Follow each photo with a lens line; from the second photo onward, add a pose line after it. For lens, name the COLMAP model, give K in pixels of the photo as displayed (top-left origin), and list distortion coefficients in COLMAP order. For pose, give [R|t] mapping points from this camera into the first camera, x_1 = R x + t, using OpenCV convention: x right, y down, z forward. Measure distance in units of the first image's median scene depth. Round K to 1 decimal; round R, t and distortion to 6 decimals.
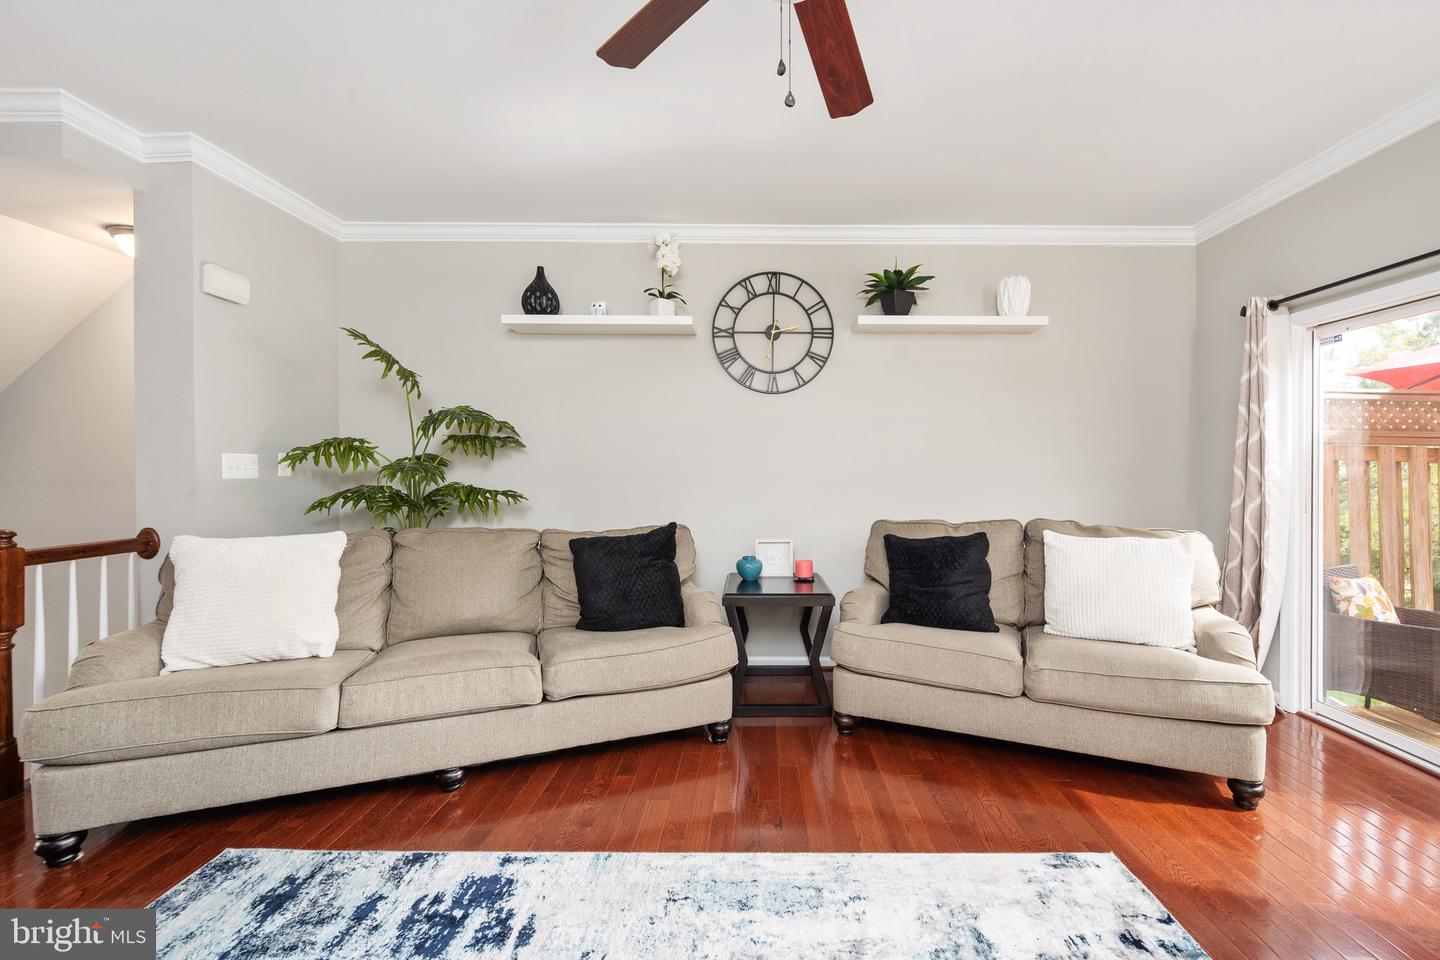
lens RADIAL K [[581.3, 0, 721.1], [0, 581.3, 475.8], [0, 0, 1]] dist [0.000487, -0.001358]
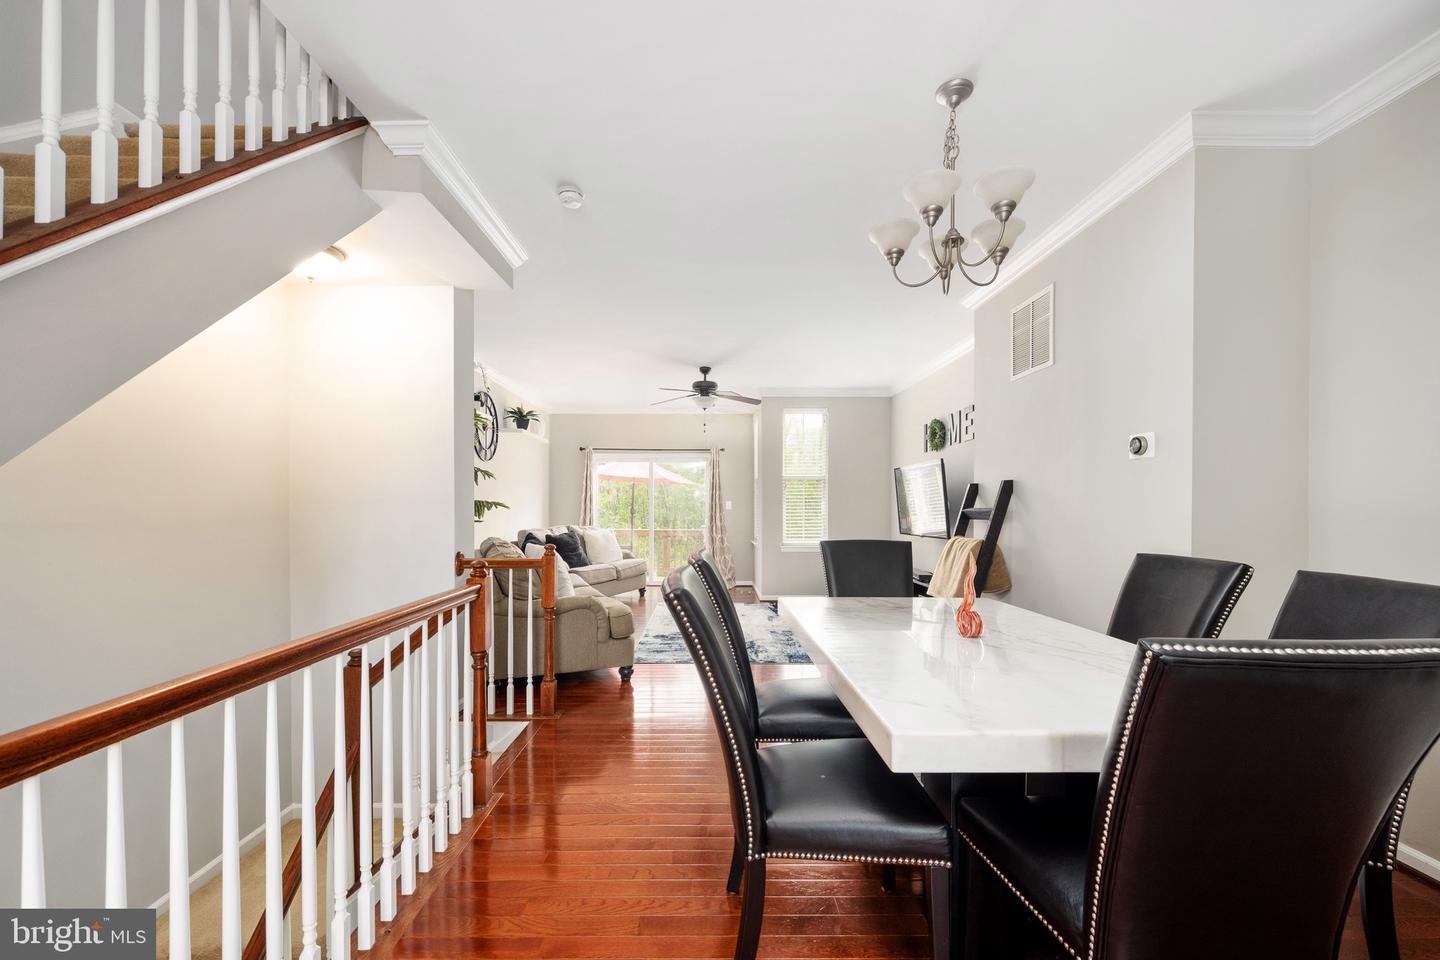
lens RADIAL K [[581.3, 0, 704.1], [0, 581.3, 506.6], [0, 0, 1]] dist [0.000487, -0.001358]
pose [[0.000127, -0.008507, 0.999964, -1.668695], [-0.003127, 0.999959, 0.008507, -0.022539], [-0.999995, -0.003128, 0.000100, 0.339592]]
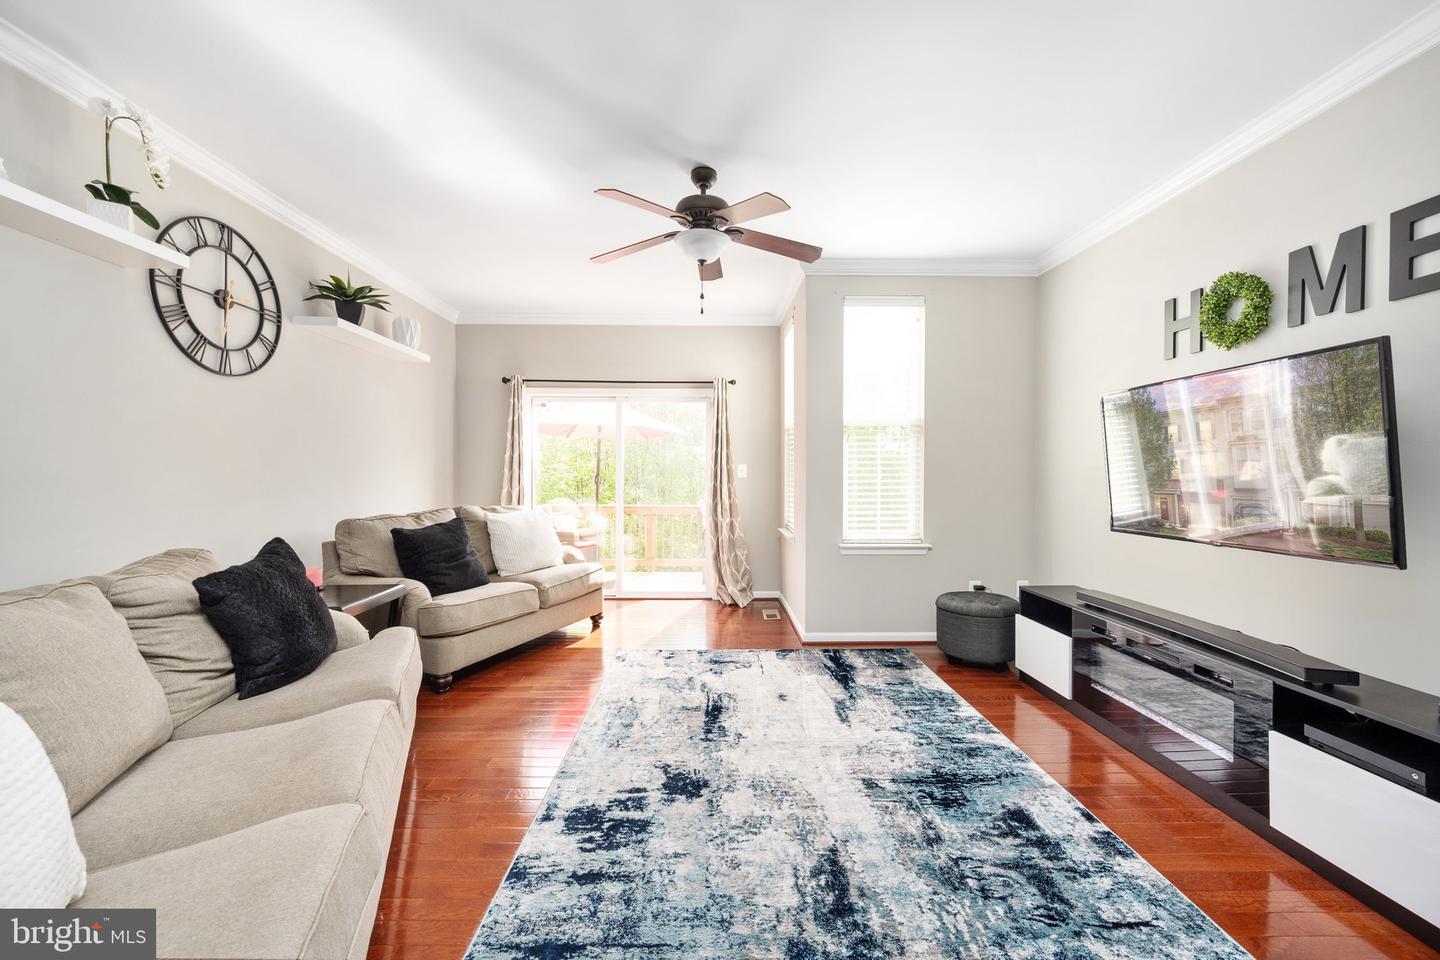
lens RADIAL K [[581.3, 0, 719.9], [0, 581.3, 476.9], [0, 0, 1]] dist [0.000487, -0.001358]
pose [[-0.026694, -0.013618, 0.999551, -0.737522], [-0.002638, 0.999905, 0.013552, -0.013371], [-0.999640, -0.002275, -0.026727, 0.336175]]
